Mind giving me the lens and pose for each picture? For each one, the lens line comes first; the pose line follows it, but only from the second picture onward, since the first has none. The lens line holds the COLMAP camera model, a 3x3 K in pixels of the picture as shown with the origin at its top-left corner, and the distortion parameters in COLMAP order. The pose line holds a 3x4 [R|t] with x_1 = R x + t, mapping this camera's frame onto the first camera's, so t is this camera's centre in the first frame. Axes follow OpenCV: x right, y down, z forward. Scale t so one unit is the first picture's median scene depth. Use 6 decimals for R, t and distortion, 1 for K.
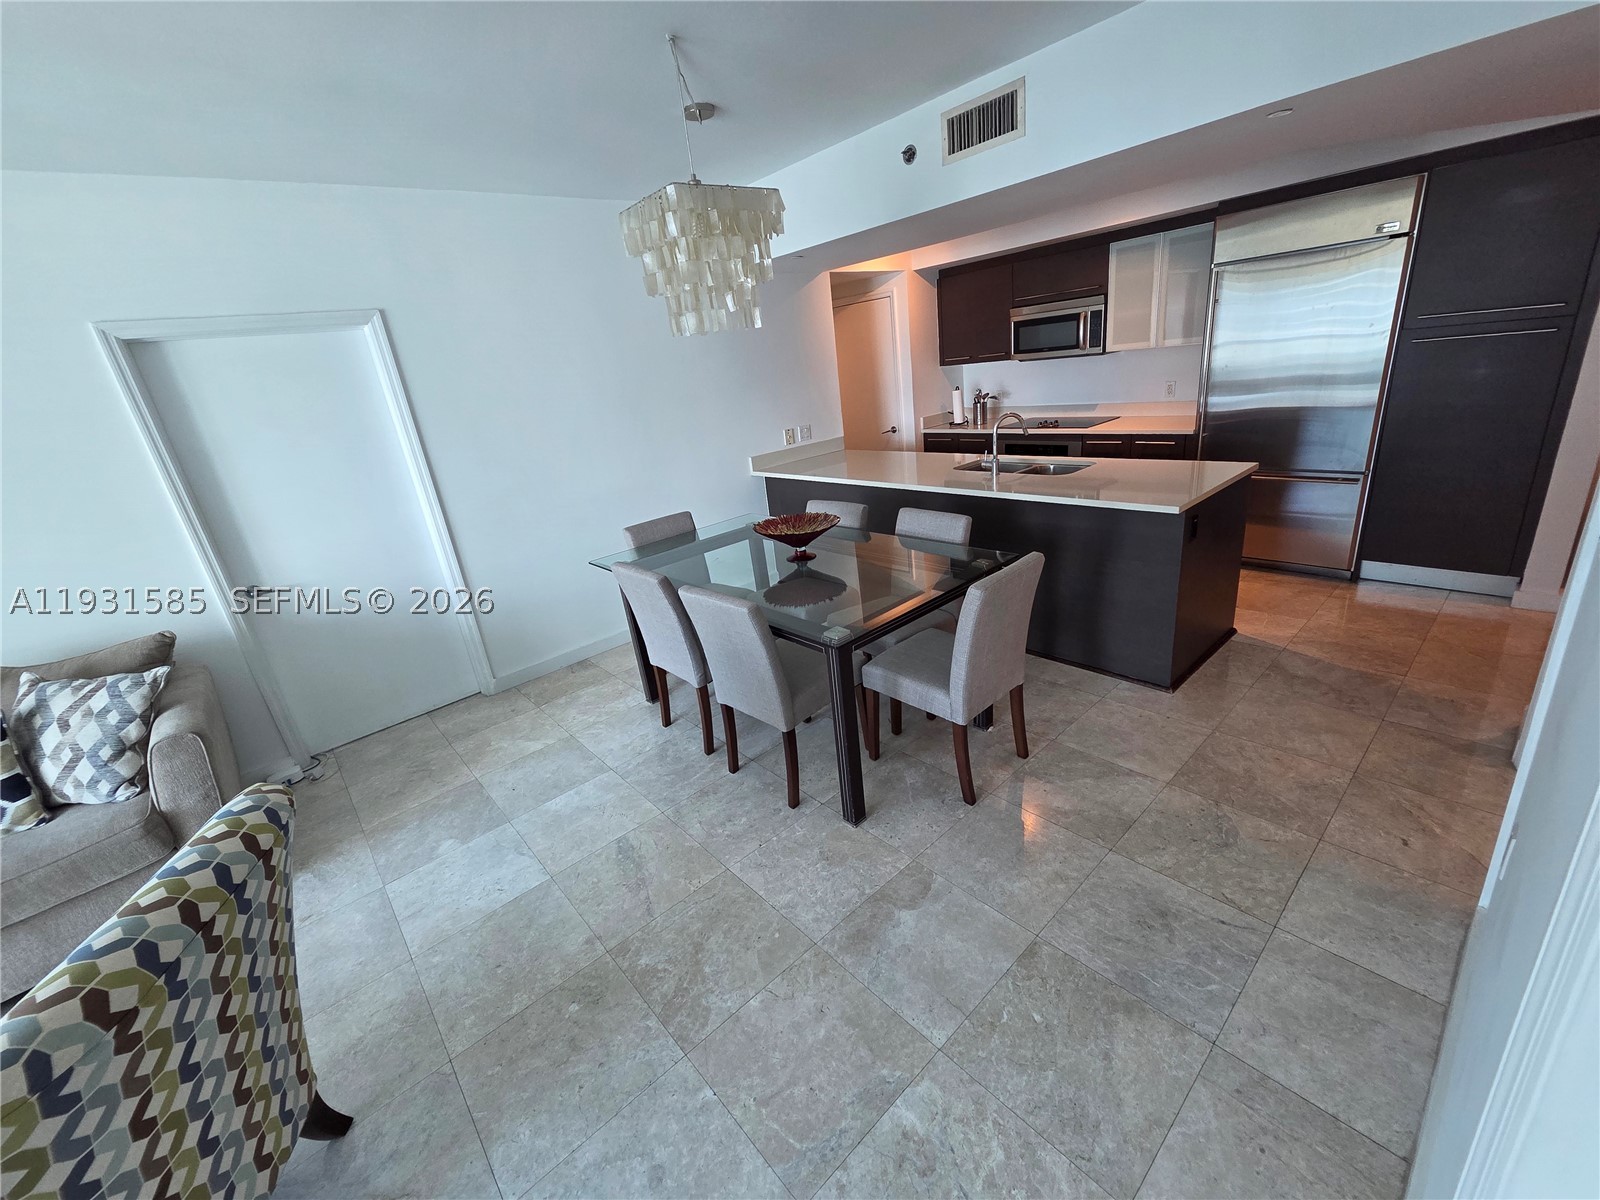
lens RADIAL K [[655.9, 0, 799.7], [0, 655.9, 596.0], [0, 0, 1]] dist [0.008352, -0.001723]
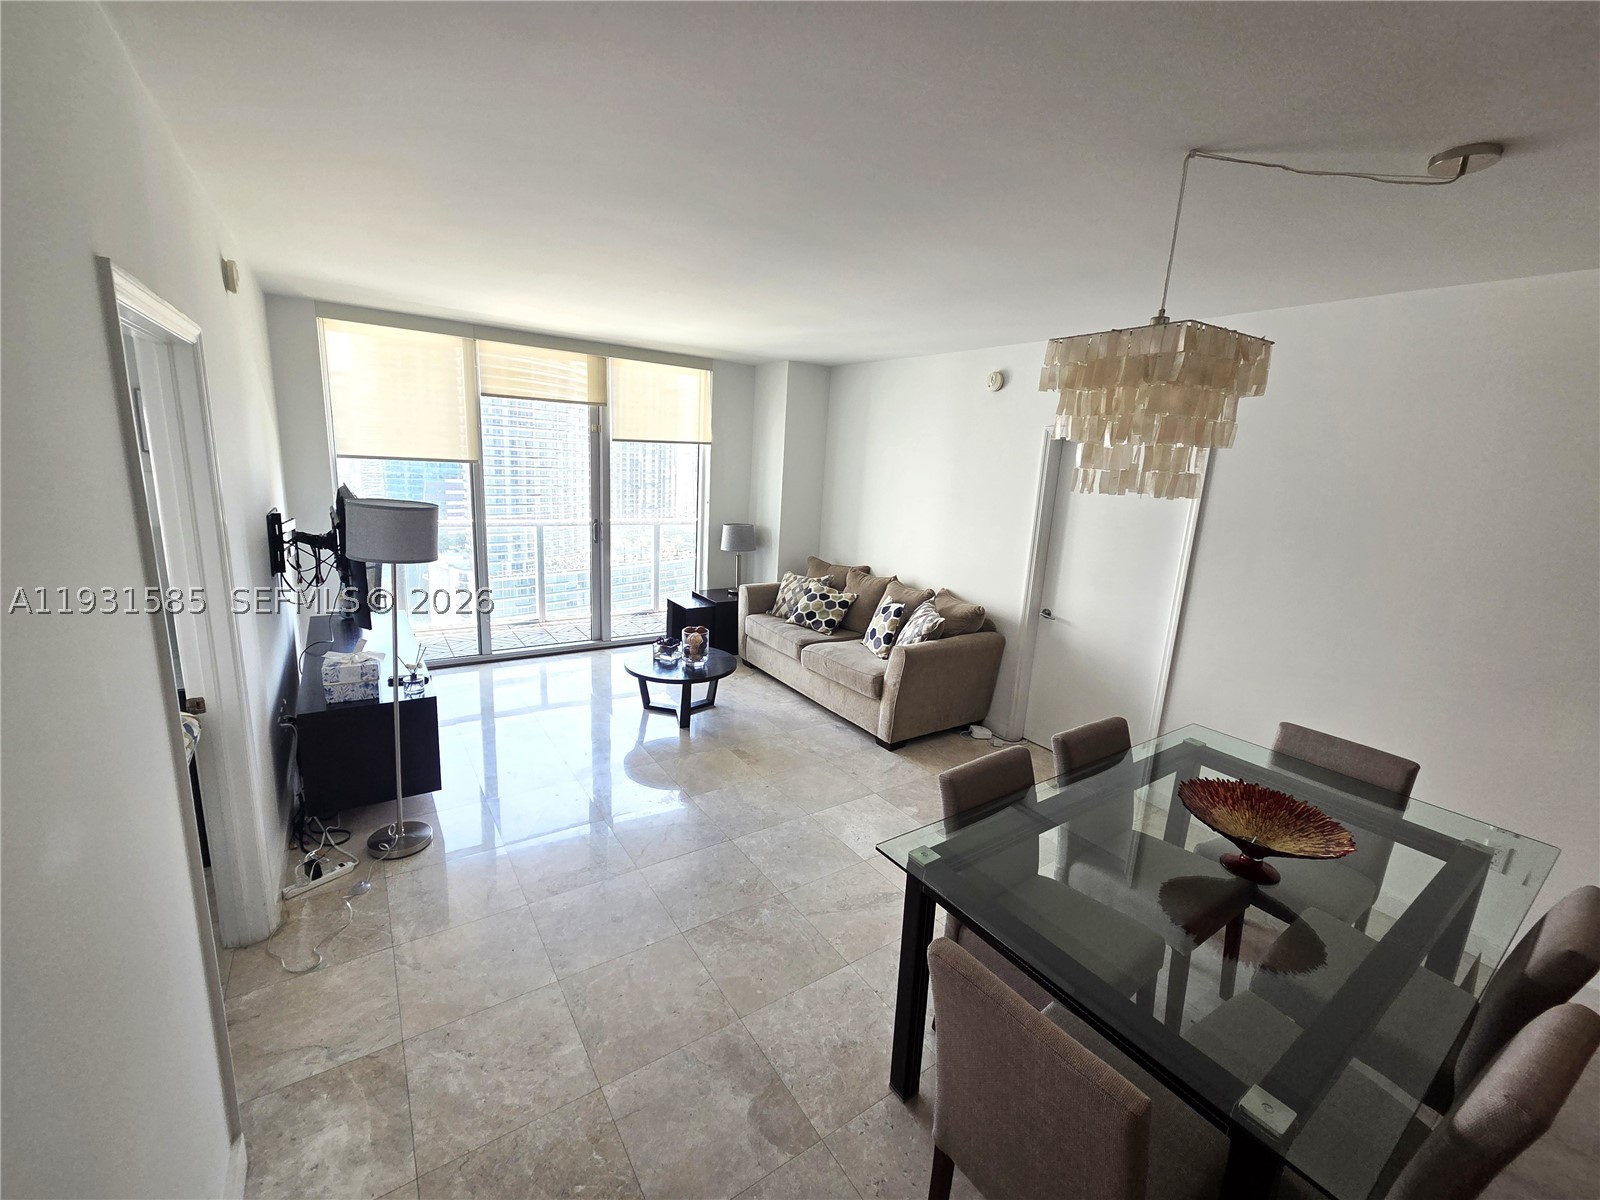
lens RADIAL K [[655.9, 0, 807.1], [0, 655.9, 599.2], [0, 0, 1]] dist [0.008352, -0.001723]
pose [[-0.121038, 0.320758, -0.939396, 0.626857], [-0.381587, 0.858602, 0.342337, -0.376414], [0.916374, 0.399897, 0.018474, 0.614750]]
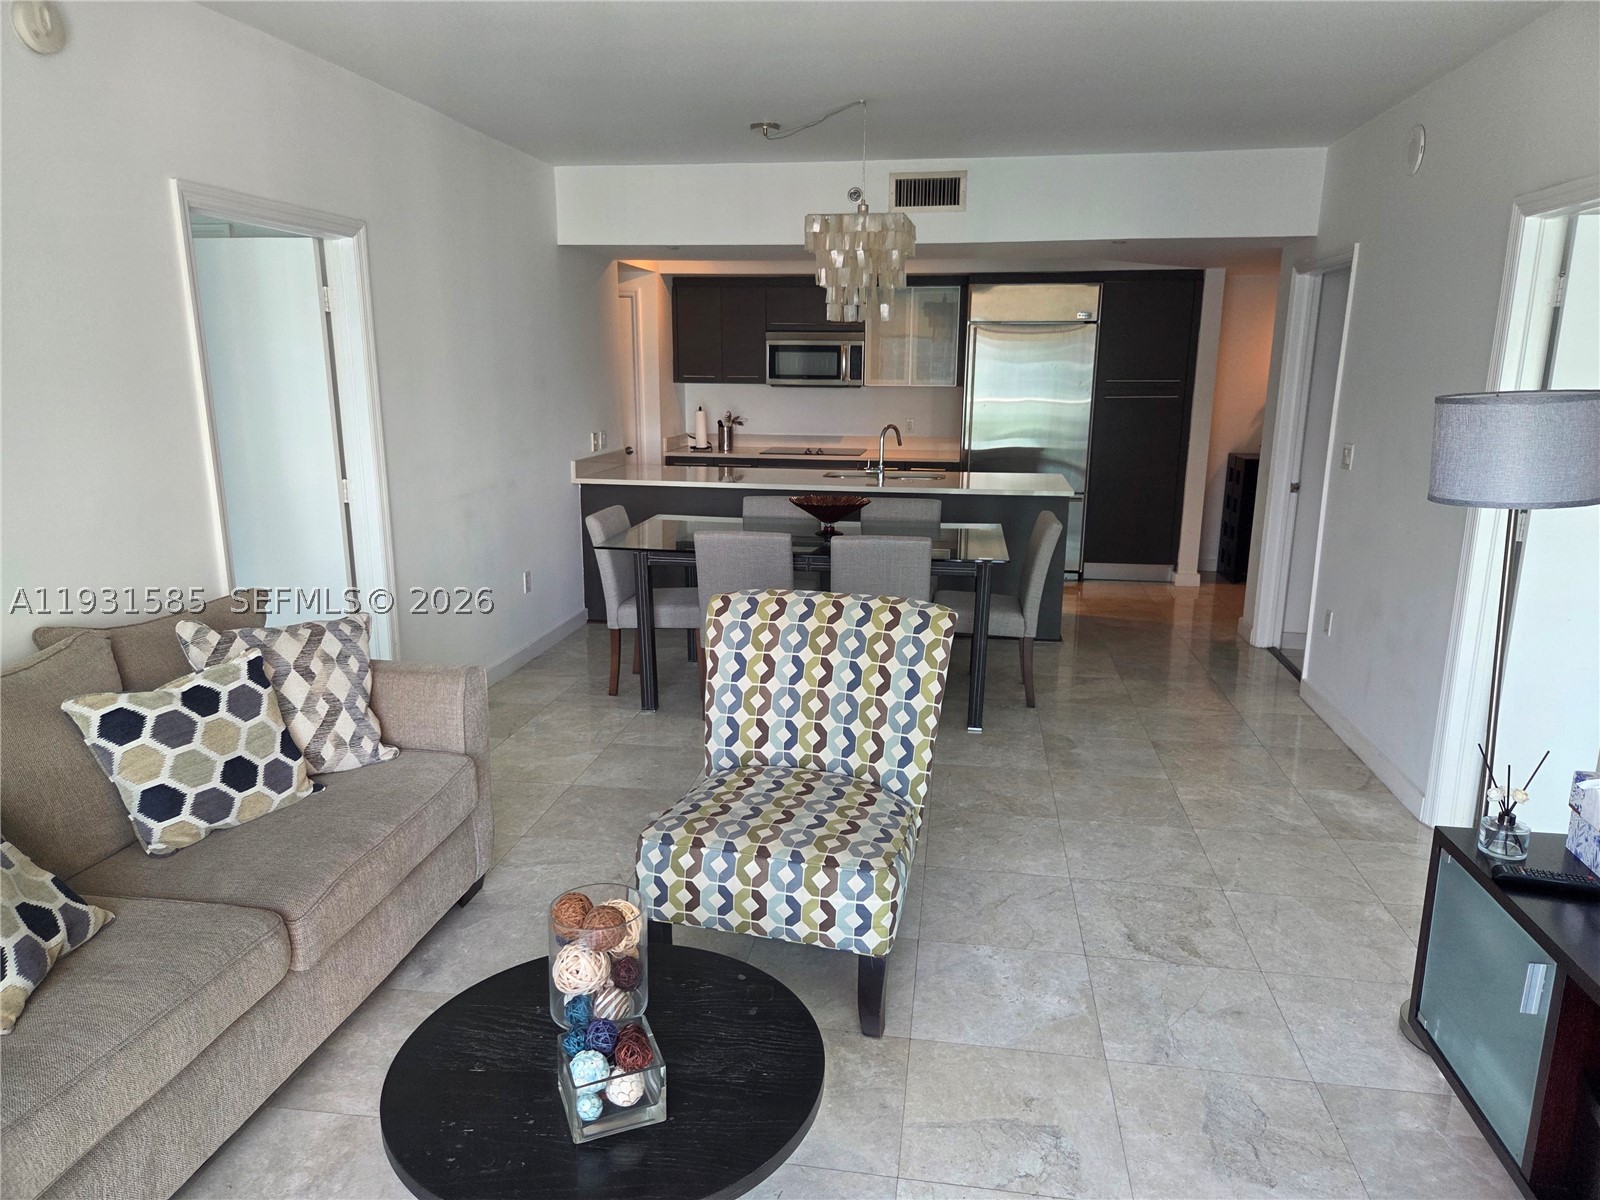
lens RADIAL K [[1068.4, 0, 804.5], [0, 1068.4, 600.5], [0, 0, 1]] dist [0.060582, 0.001136]
pose [[0.764553, -0.021624, 0.644199, -1.338206], [0.129905, 0.984098, -0.121141, 0.296676], [-0.631335, 0.176303, 0.755204, -0.298724]]
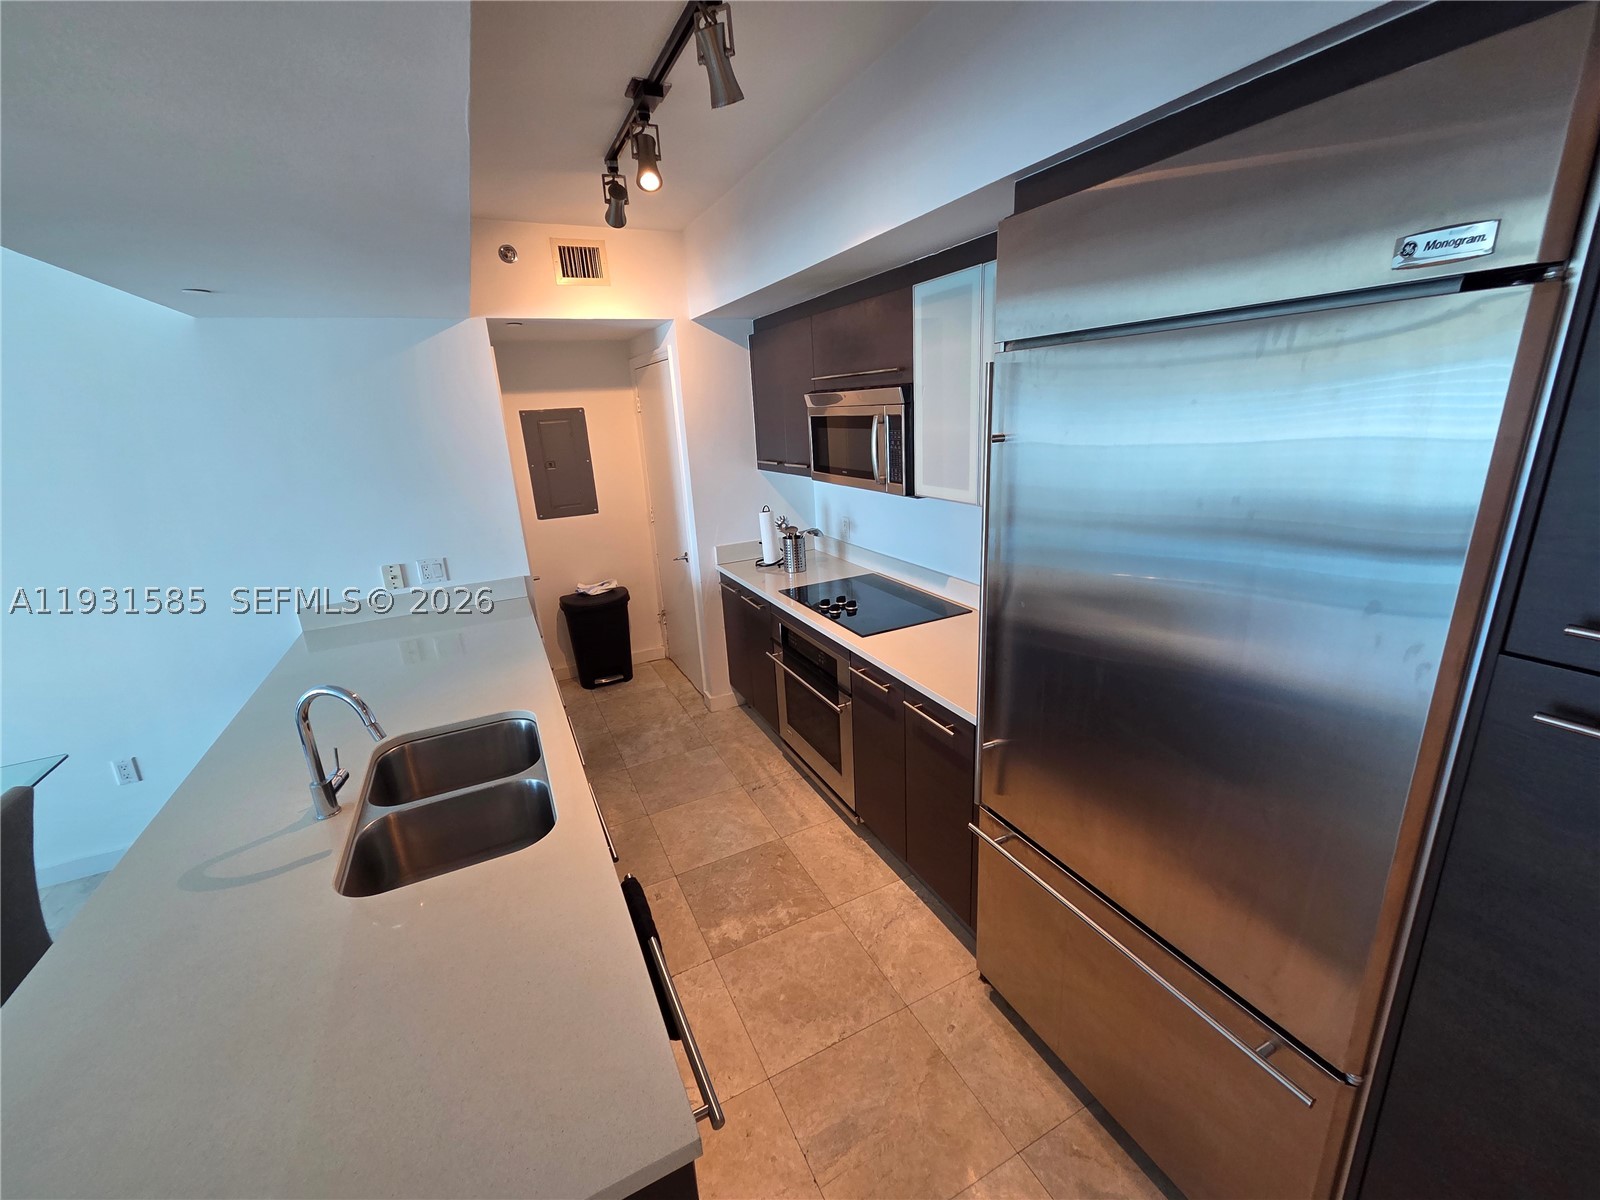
lens RADIAL K [[655.9, 0, 797.6], [0, 655.9, 590.6], [0, 0, 1]] dist [0.008352, -0.001723]
pose [[0.963307, 0.134029, -0.232543, 0.963592], [-0.145140, 0.988917, -0.031263, -0.516402], [0.225776, 0.063868, 0.972083, 0.950122]]
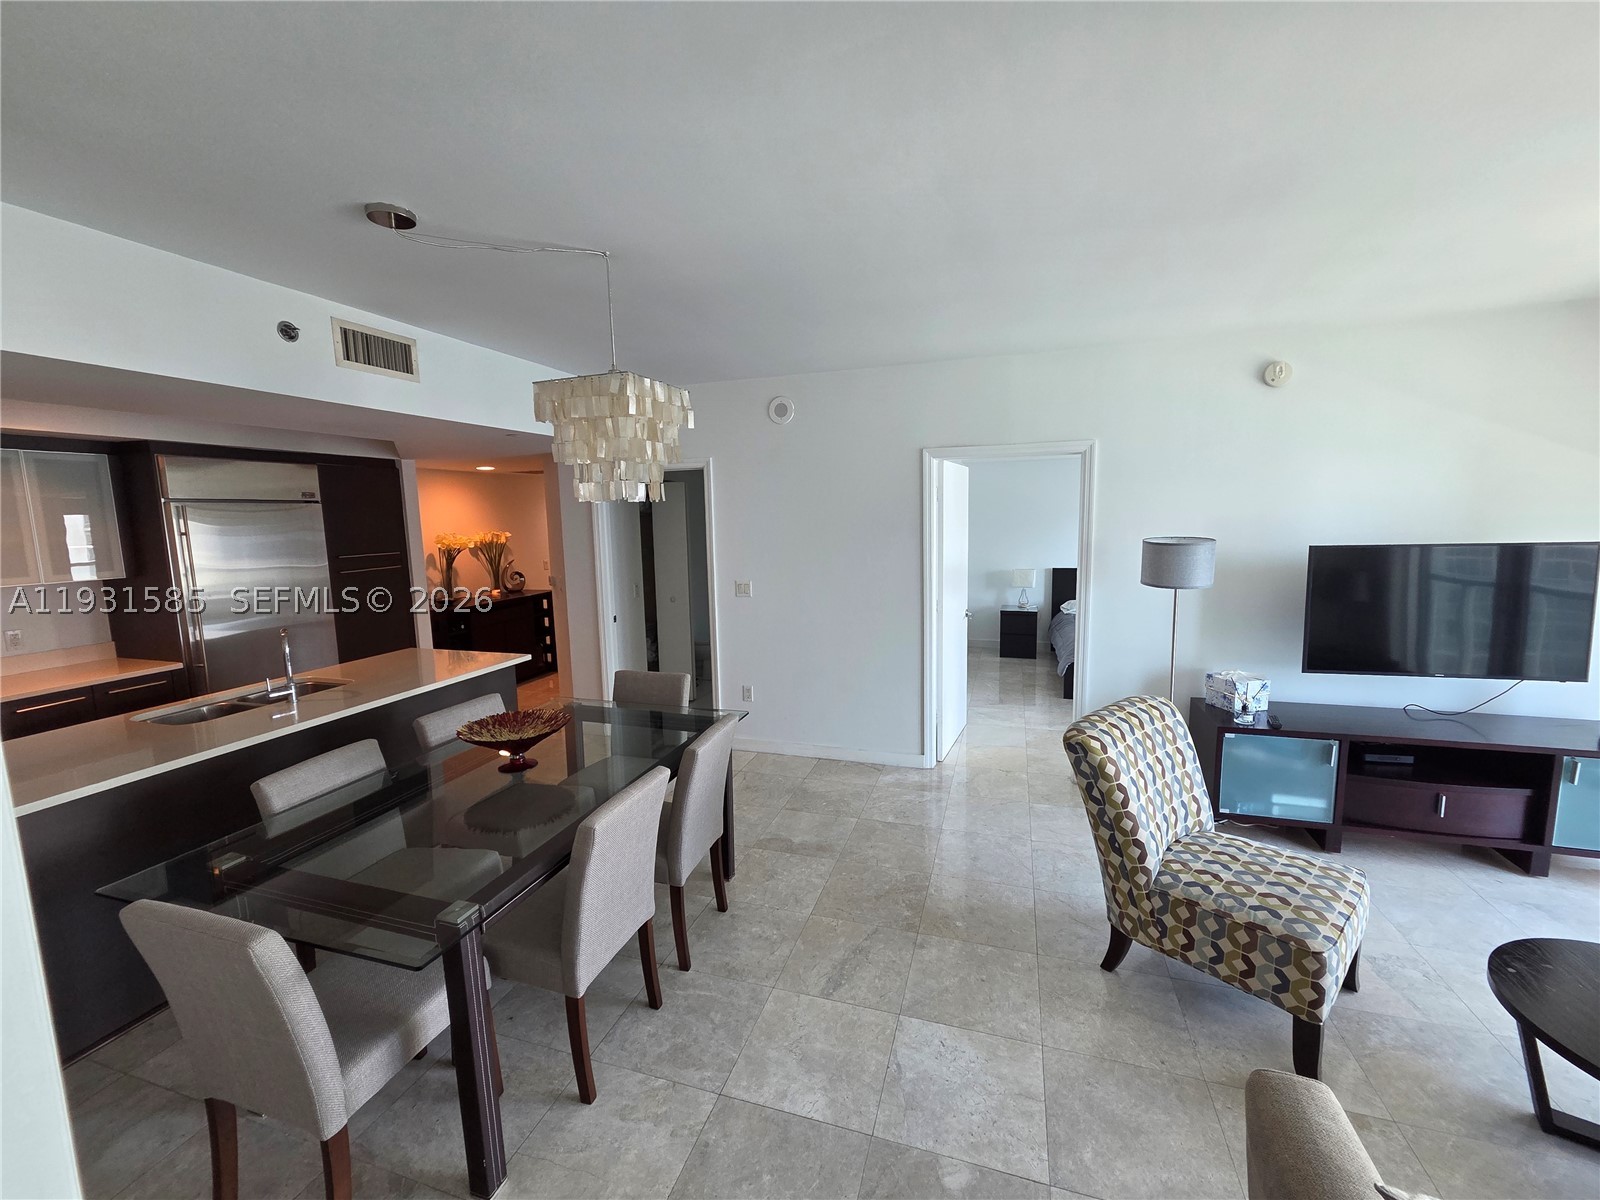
lens RADIAL K [[655.9, 0, 800.5], [0, 655.9, 595.6], [0, 0, 1]] dist [0.008352, -0.001723]
pose [[-0.504957, 0.017535, 0.862967, -1.046146], [0.369800, 0.907782, 0.197940, -0.334330], [-0.779914, 0.419077, -0.464874, 1.196651]]
